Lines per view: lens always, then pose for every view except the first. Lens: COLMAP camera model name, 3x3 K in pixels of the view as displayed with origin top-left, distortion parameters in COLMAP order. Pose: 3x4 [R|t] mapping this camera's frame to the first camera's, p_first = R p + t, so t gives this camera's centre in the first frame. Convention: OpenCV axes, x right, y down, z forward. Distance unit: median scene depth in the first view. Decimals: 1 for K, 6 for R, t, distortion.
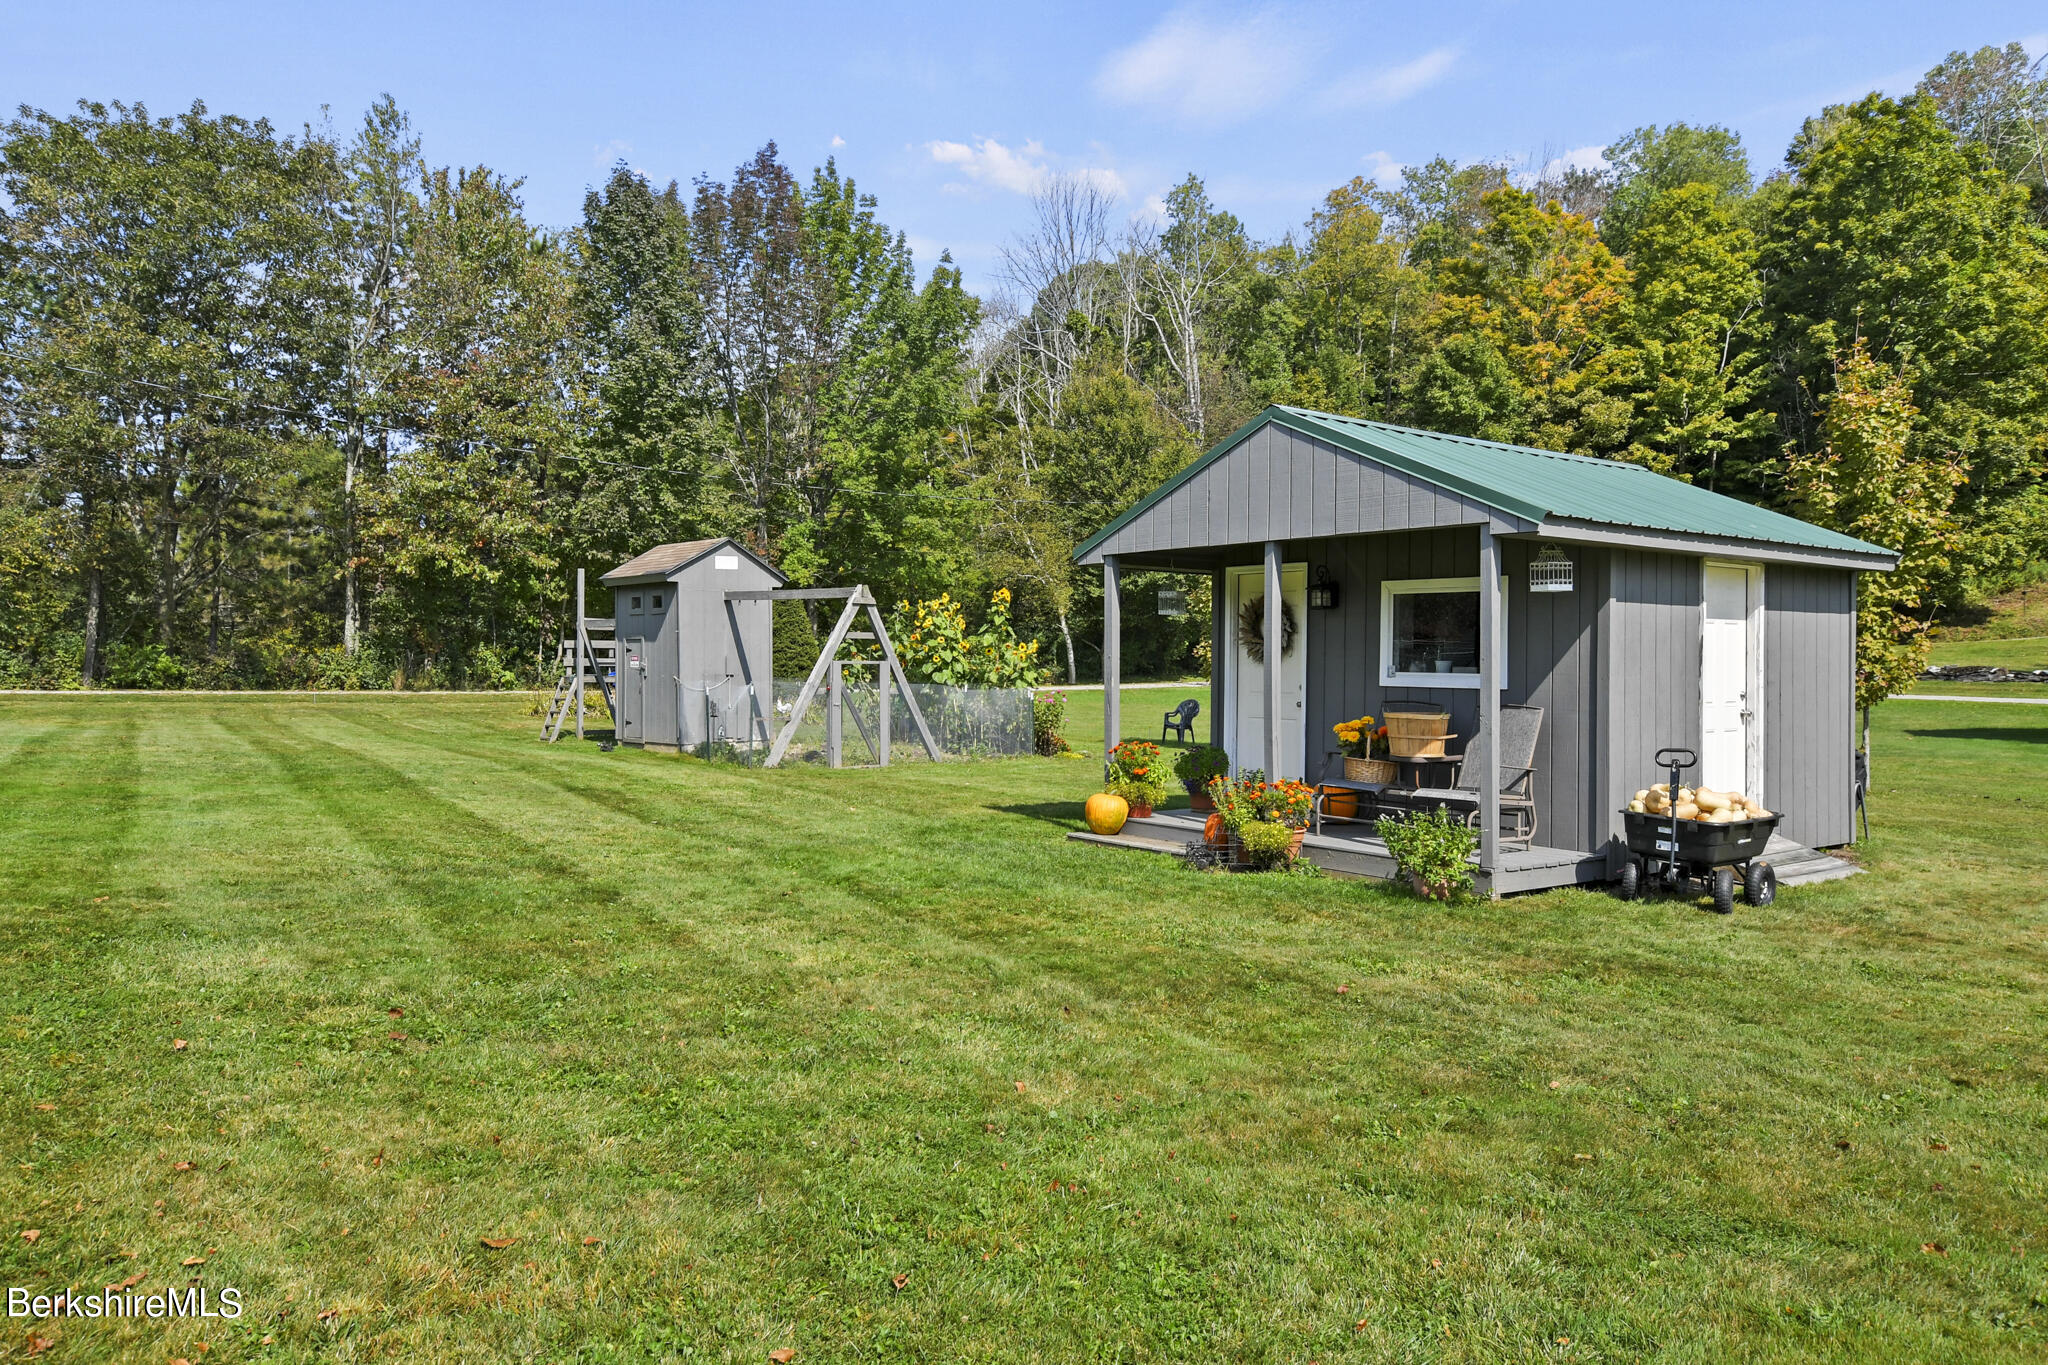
lens RADIAL K [[1442.9, 0, 1024.0], [0, 1442.9, 682.5], [0, 0, 1]] dist [0.062894, 0.004011]
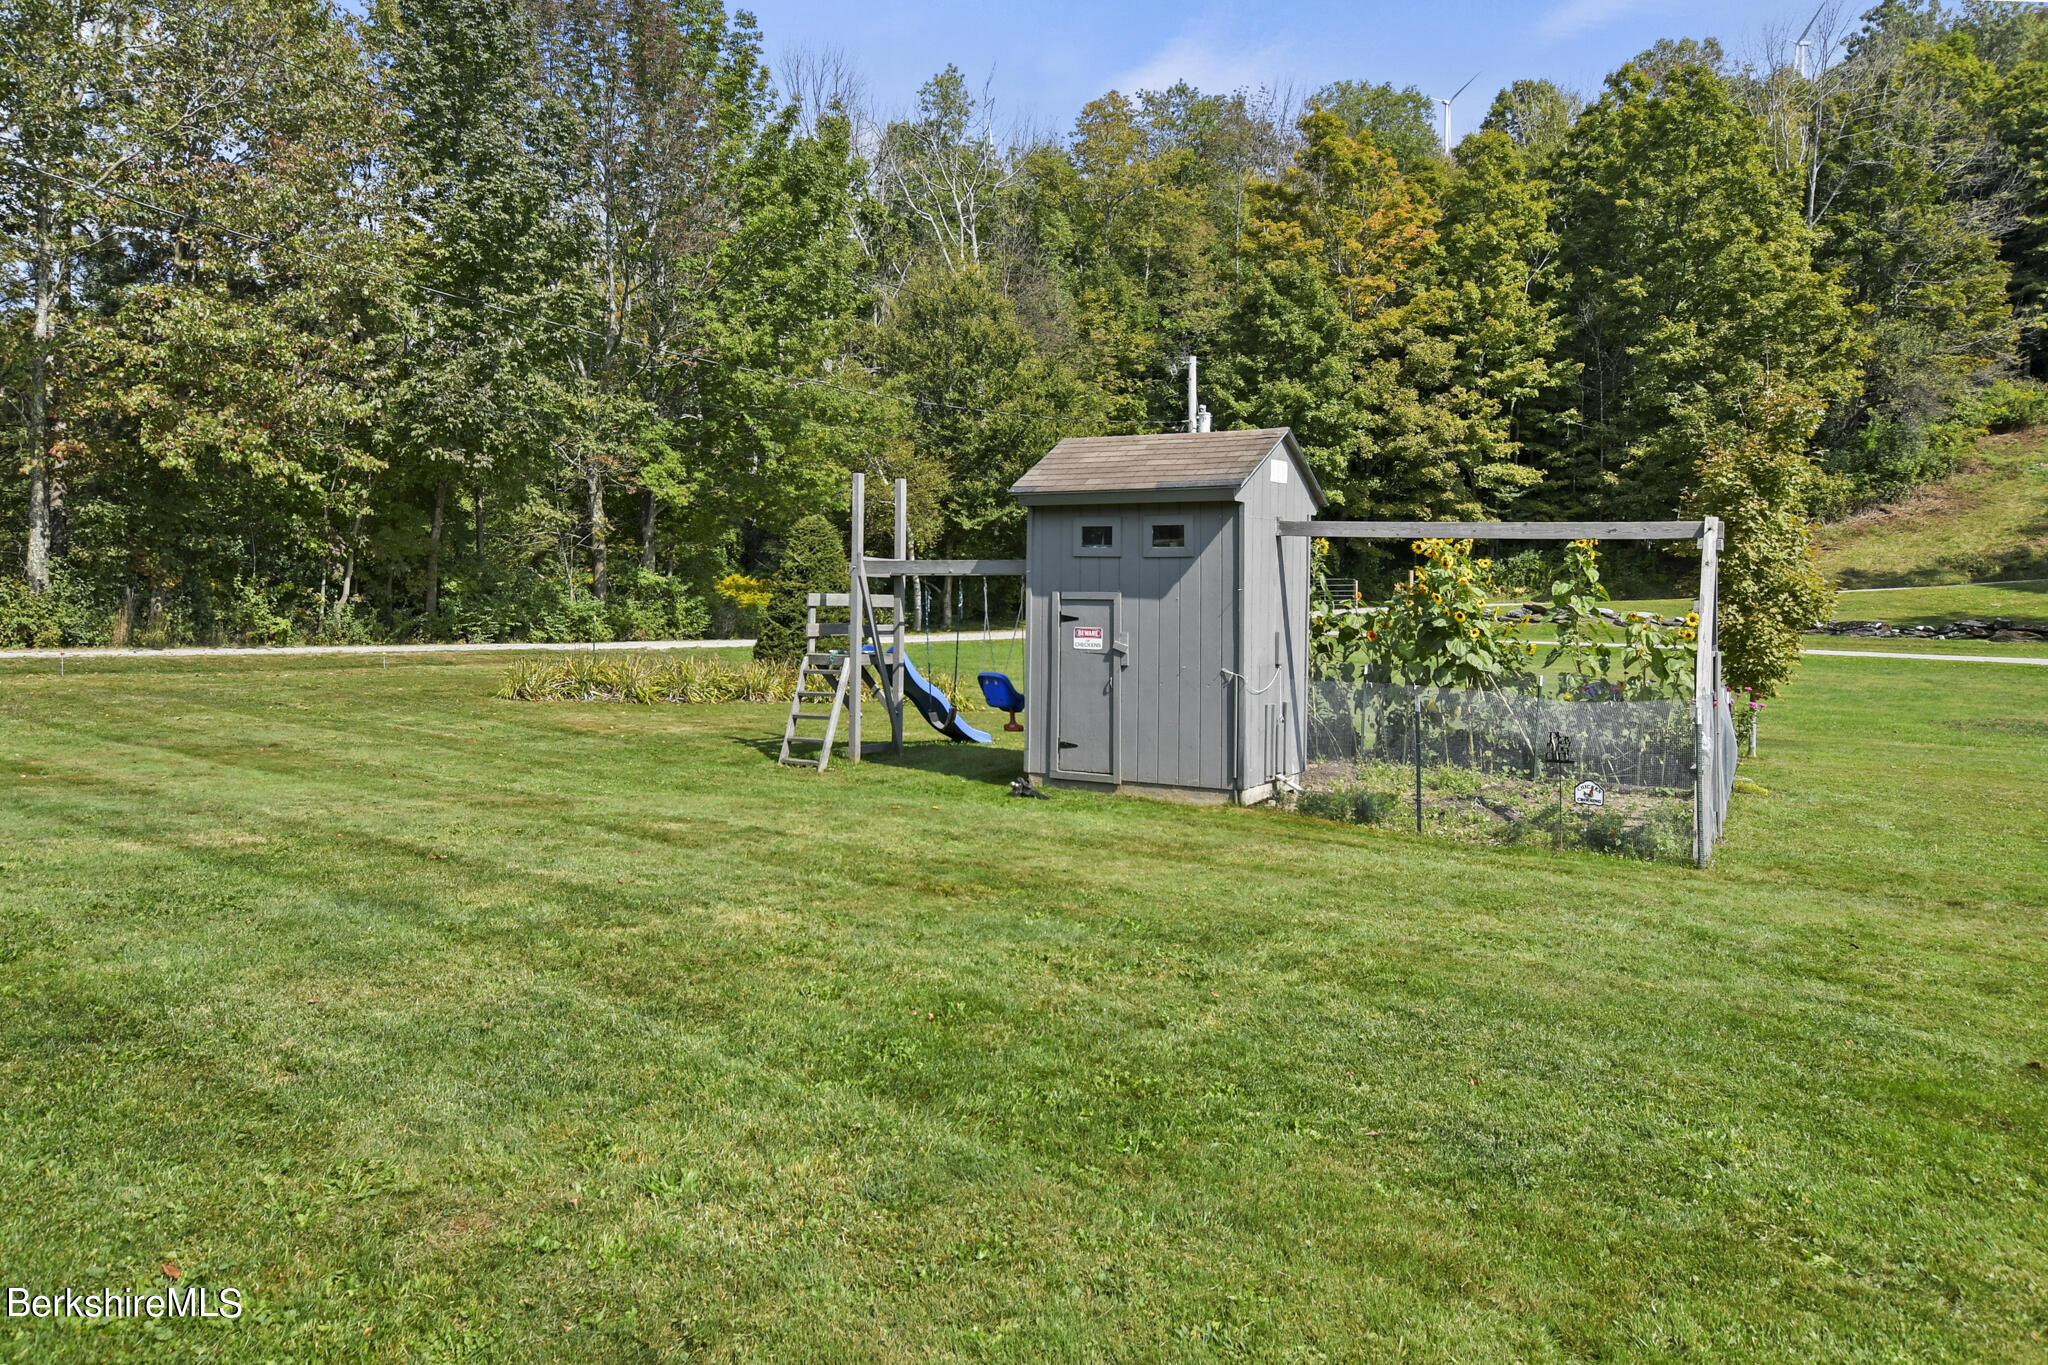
lens RADIAL K [[1456.6, 0, 1024.0], [0, 1456.6, 607.8], [0, 0, 1]] dist [0.058481, 0.000695]
pose [[0.954067, 0.008982, 0.299458, -0.152156], [-0.007880, 0.999957, -0.004886, -0.007627], [-0.299489, 0.002302, 0.954097, 0.149071]]
